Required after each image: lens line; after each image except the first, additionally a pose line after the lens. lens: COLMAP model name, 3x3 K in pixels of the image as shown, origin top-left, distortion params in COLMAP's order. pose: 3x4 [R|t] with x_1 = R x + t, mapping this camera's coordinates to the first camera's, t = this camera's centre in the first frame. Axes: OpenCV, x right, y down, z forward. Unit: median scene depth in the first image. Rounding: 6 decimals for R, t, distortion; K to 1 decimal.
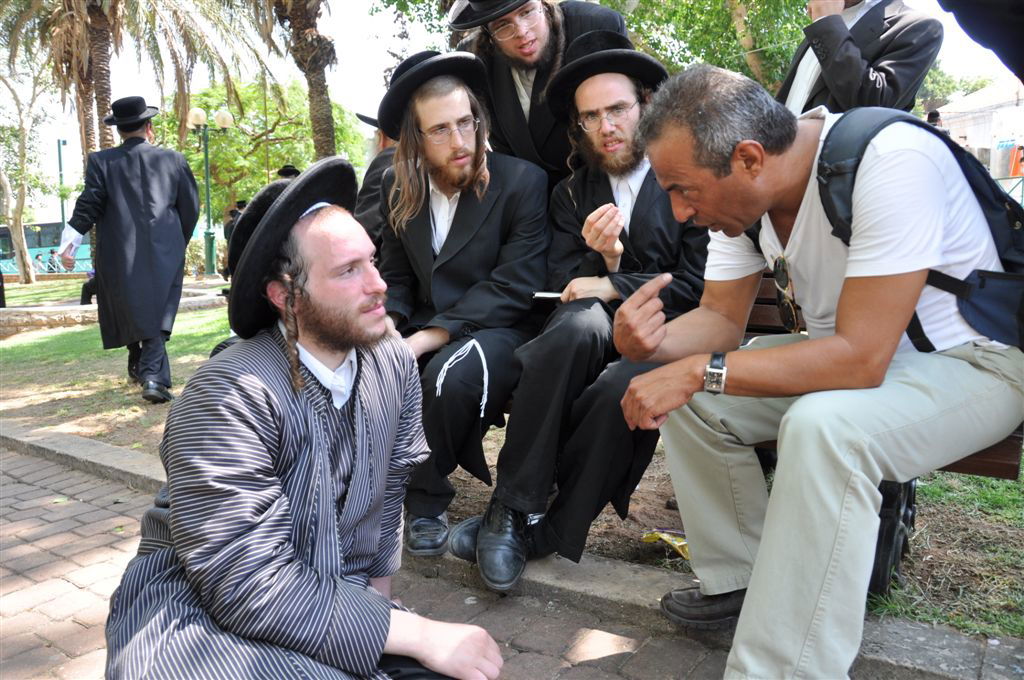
lens RADIAL K [[802.0, 0, 513.9], [0, 802.0, 377.8], [0, 0, 1]] dist [-0.127756, 0.112625]
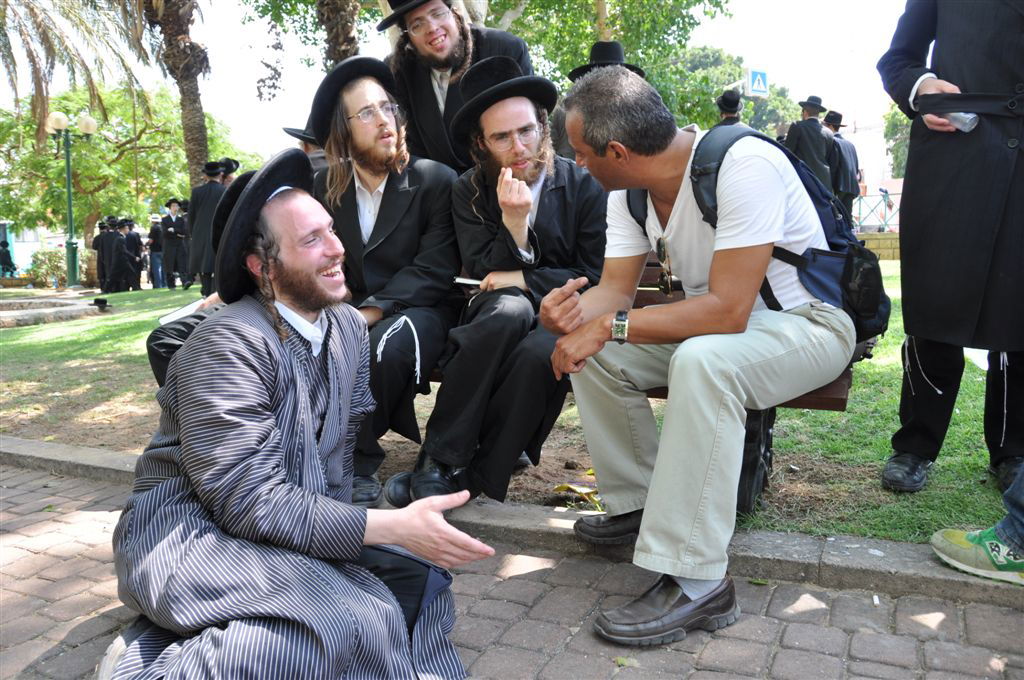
lens RADIAL K [[802.0, 0, 513.9], [0, 802.0, 377.8], [0, 0, 1]] dist [-0.127756, 0.112625]
pose [[0.987152, -0.017142, 0.158864, -0.078898], [0.020108, 0.999652, -0.017079, 0.064650], [-0.158516, 0.020054, 0.987153, -0.160411]]
